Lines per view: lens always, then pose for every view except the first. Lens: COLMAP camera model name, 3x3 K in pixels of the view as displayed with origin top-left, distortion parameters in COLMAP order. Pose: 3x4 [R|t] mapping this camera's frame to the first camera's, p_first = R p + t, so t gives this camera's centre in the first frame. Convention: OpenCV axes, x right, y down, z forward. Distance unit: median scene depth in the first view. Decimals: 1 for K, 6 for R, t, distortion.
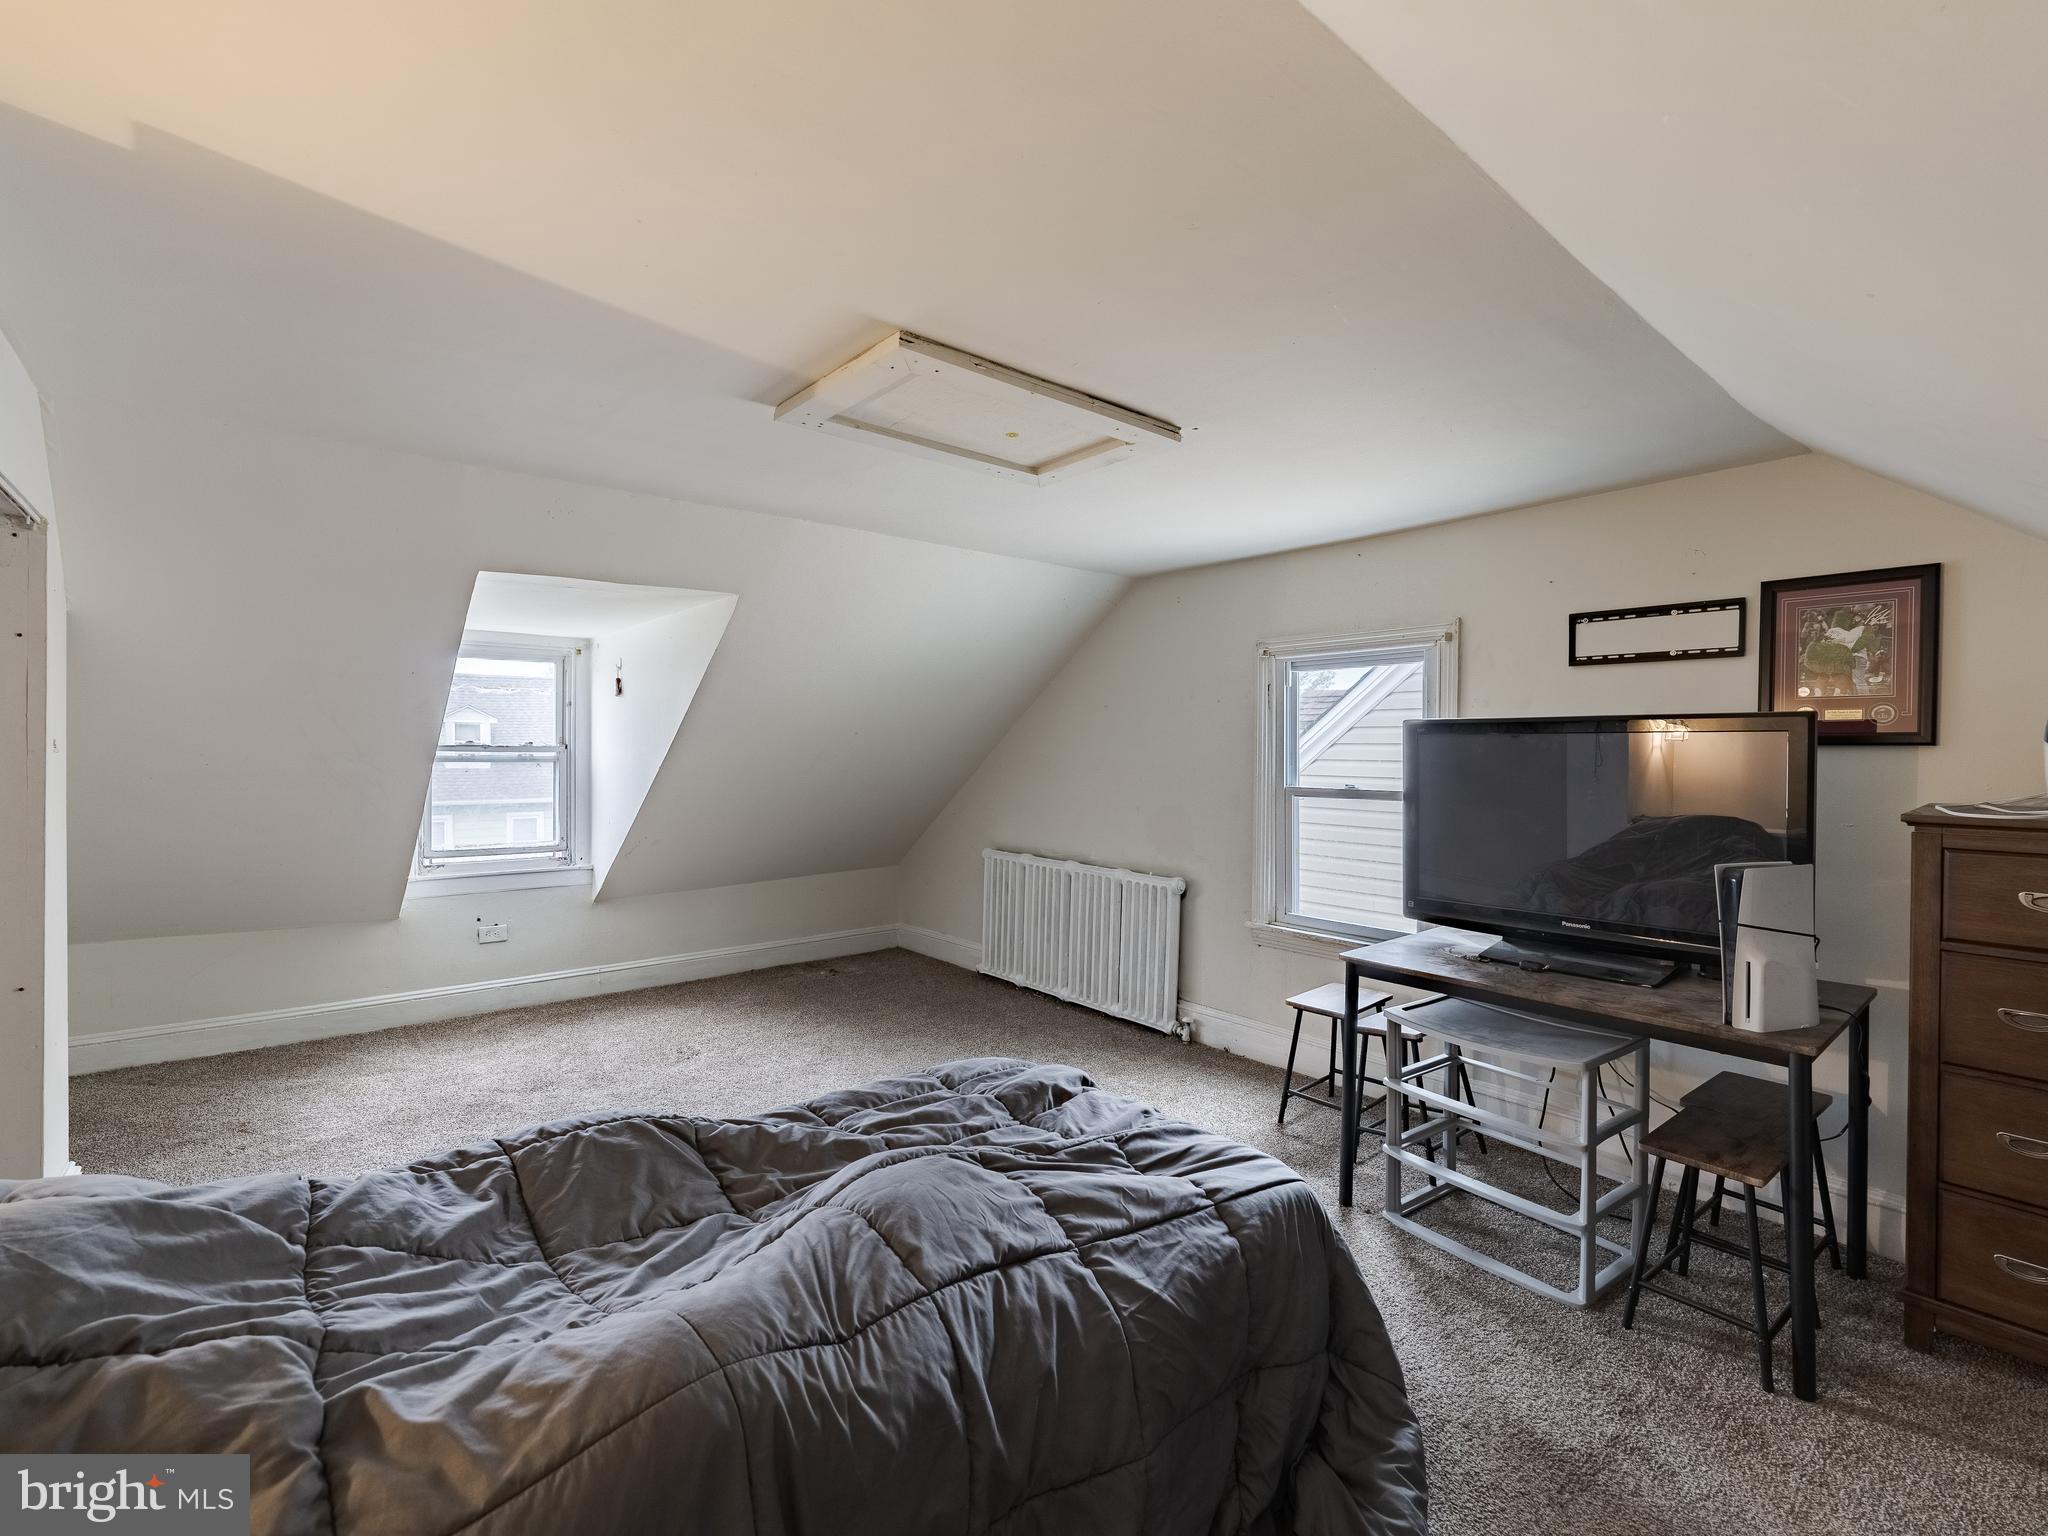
lens RADIAL K [[932.3, 0, 1016.8], [0, 932.3, 754.8], [0, 0, 1]] dist [-0.003395, 0.000977]
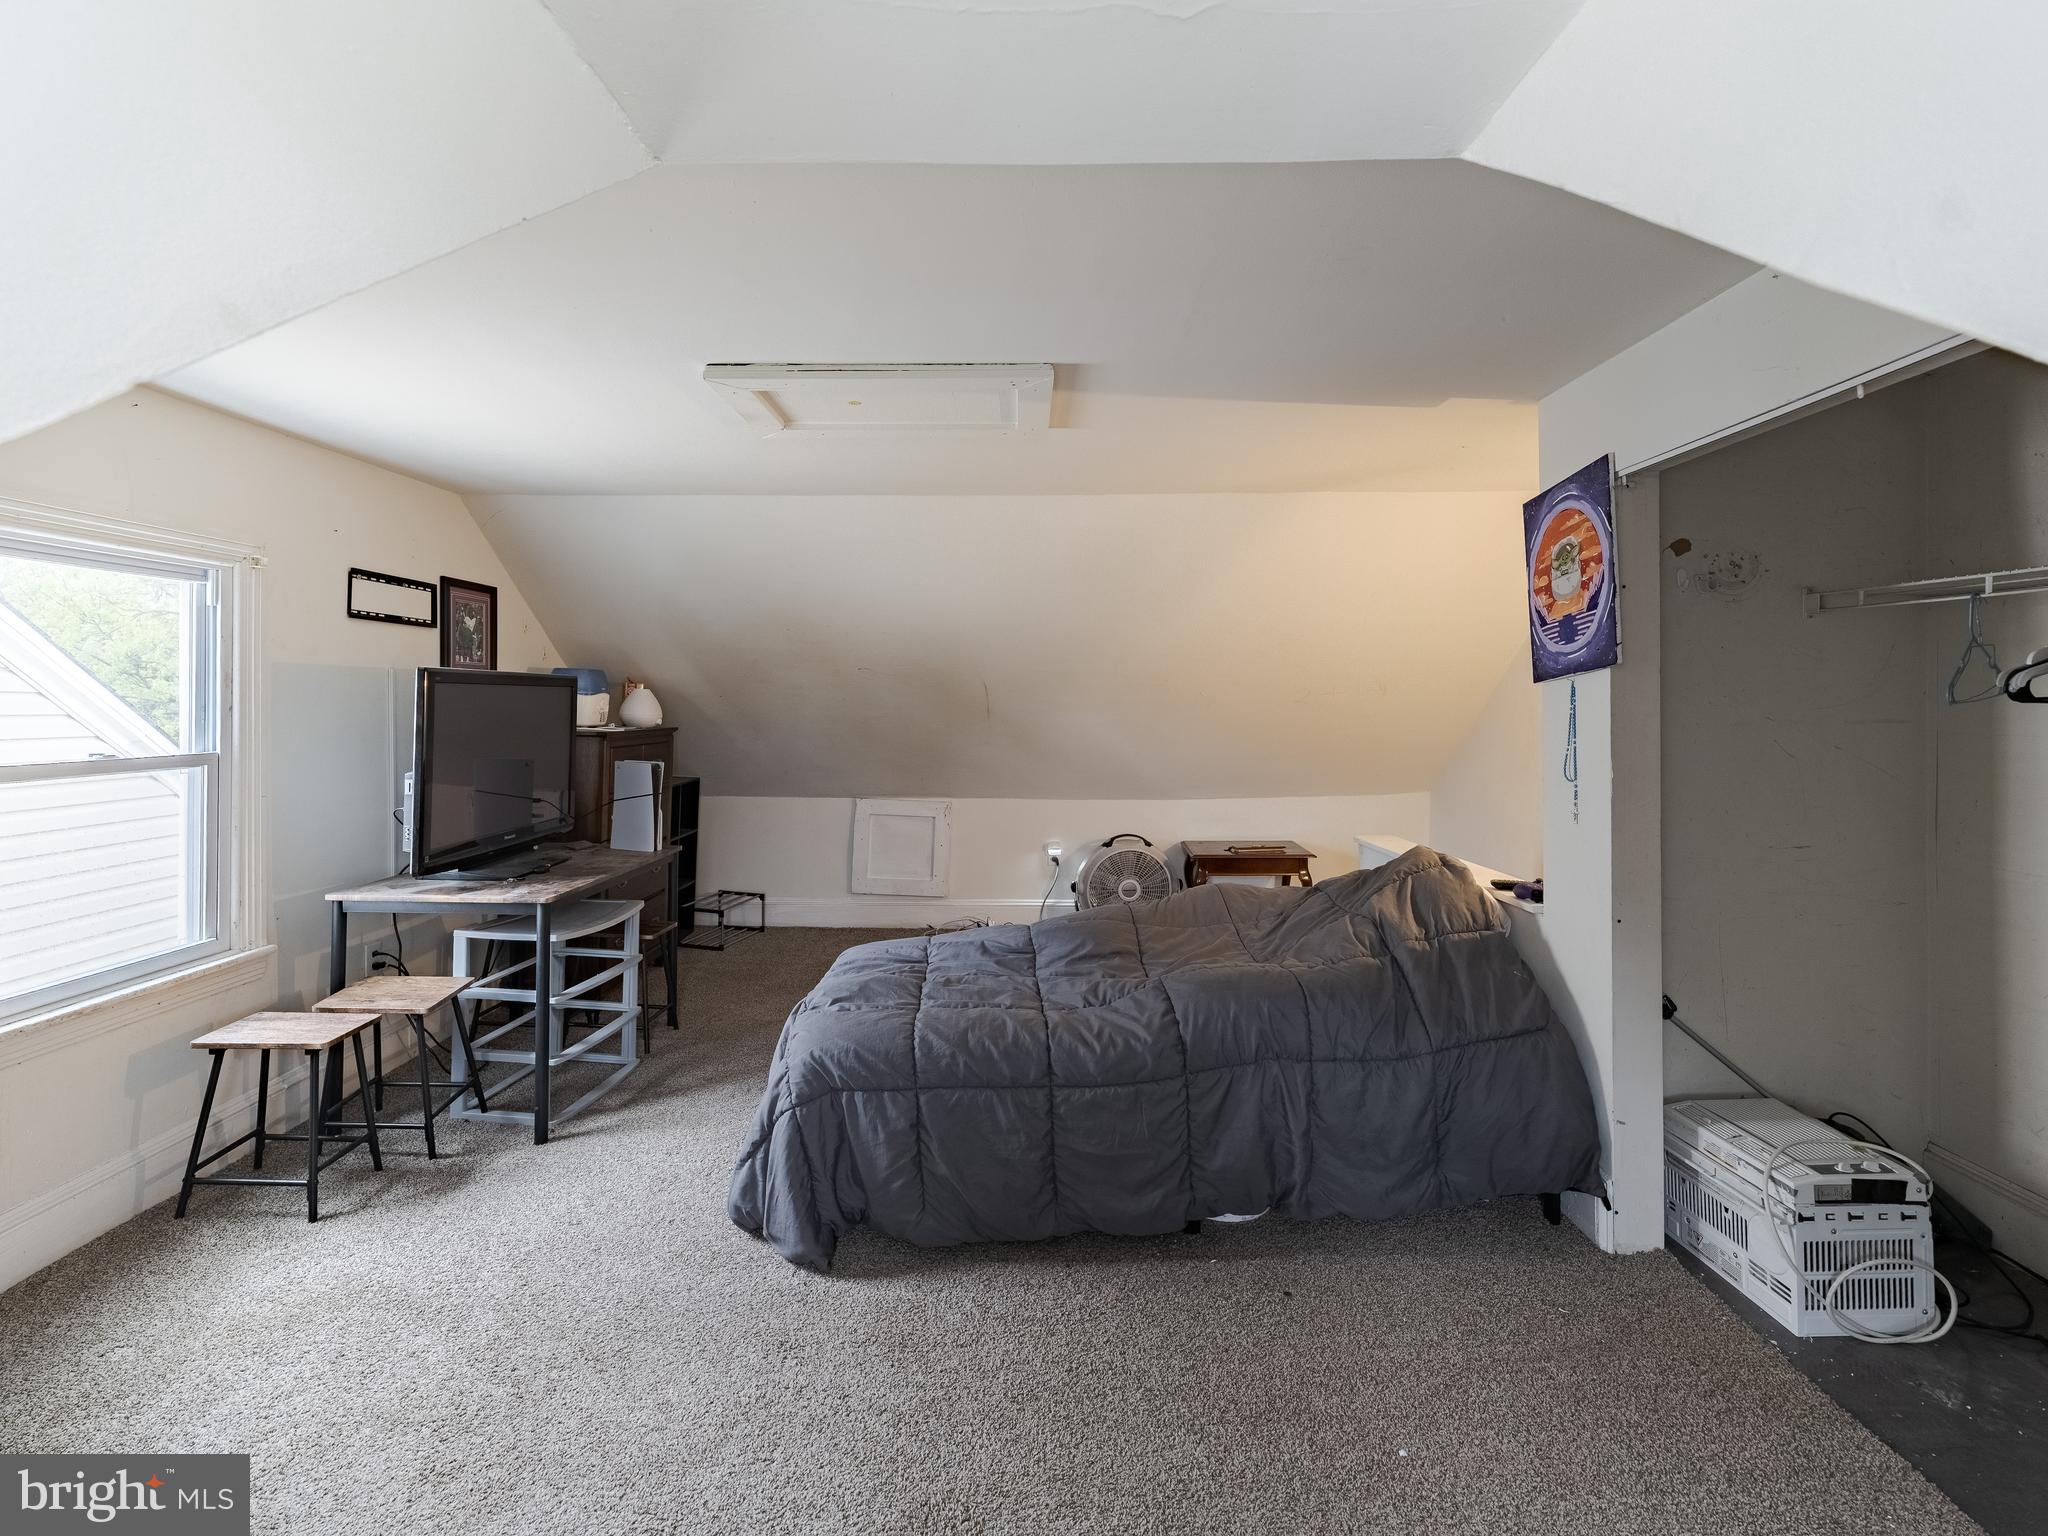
lens RADIAL K [[932.3, 0, 1020.2], [0, 932.3, 773.4], [0, 0, 1]] dist [-0.003395, 0.000977]
pose [[-0.754018, -0.066090, 0.653520, -0.691704], [-0.014527, 0.996360, 0.084001, -0.022228], [-0.656693, 0.053844, -0.752233, 1.383296]]
